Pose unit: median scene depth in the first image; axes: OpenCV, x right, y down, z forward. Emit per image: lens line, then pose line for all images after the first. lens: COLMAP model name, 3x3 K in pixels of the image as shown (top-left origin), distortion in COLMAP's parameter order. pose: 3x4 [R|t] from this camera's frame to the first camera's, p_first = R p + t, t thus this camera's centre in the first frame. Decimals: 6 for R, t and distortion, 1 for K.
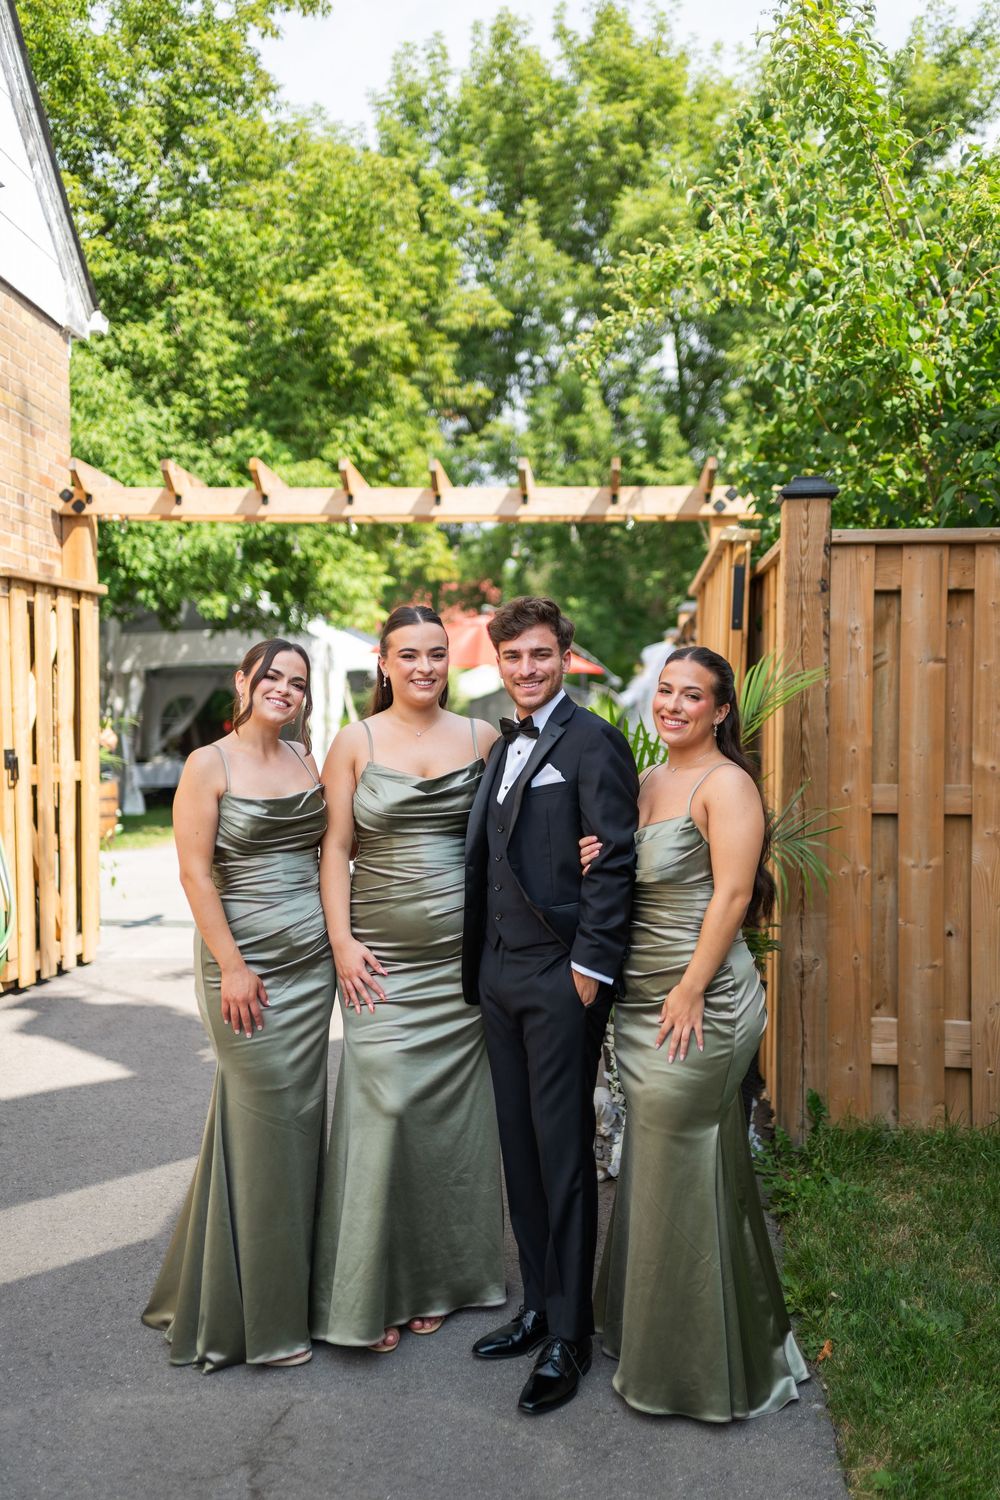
lens RADIAL K [[1412.6, 0, 502.5], [0, 1412.6, 733.3], [0, 0, 1]] dist [0.165101, -0.114155]
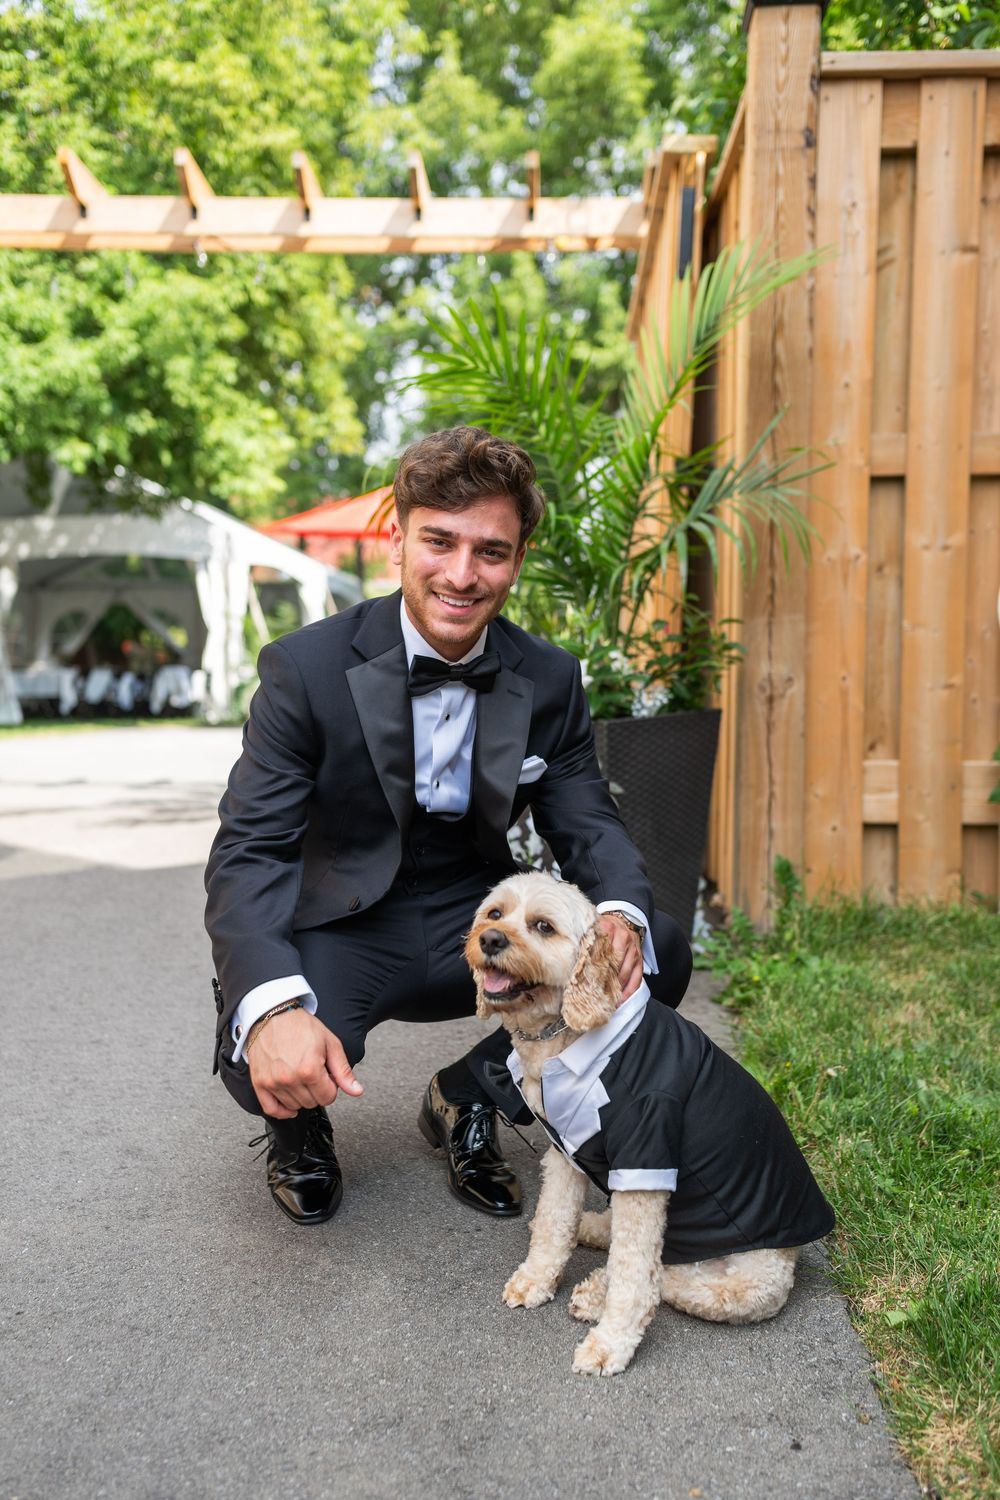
lens RADIAL K [[1485.9, 0, 500.0], [0, 1485.9, 750.0], [0, 0, 1]] dist [0.122689, -0.001275]
pose [[0.999182, -0.007379, 0.039757, 0.042850], [0.005691, 0.999084, 0.042409, 0.160378], [-0.040033, -0.042149, 0.998309, 0.250823]]
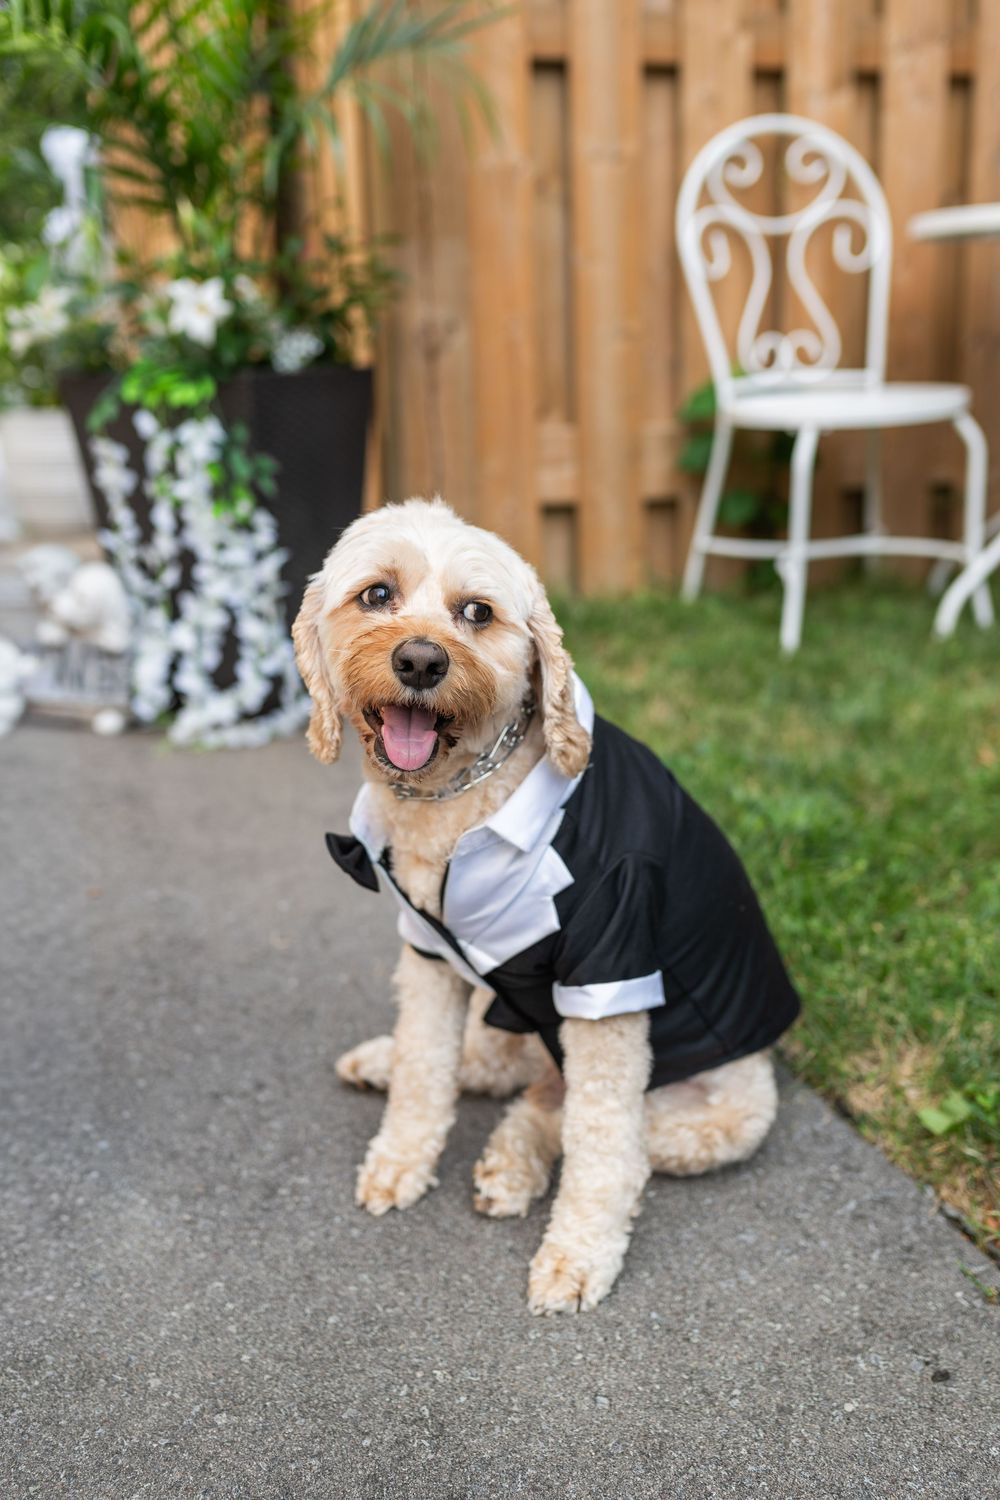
lens RADIAL K [[1412.6, 0, 502.5], [0, 1412.6, 733.3], [0, 0, 1]] dist [0.165101, -0.114155]
pose [[0.919713, -0.109099, 0.377128, -0.000679], [0.029299, 0.977007, 0.211185, 0.197189], [-0.391497, -0.183180, 0.901762, 0.433625]]
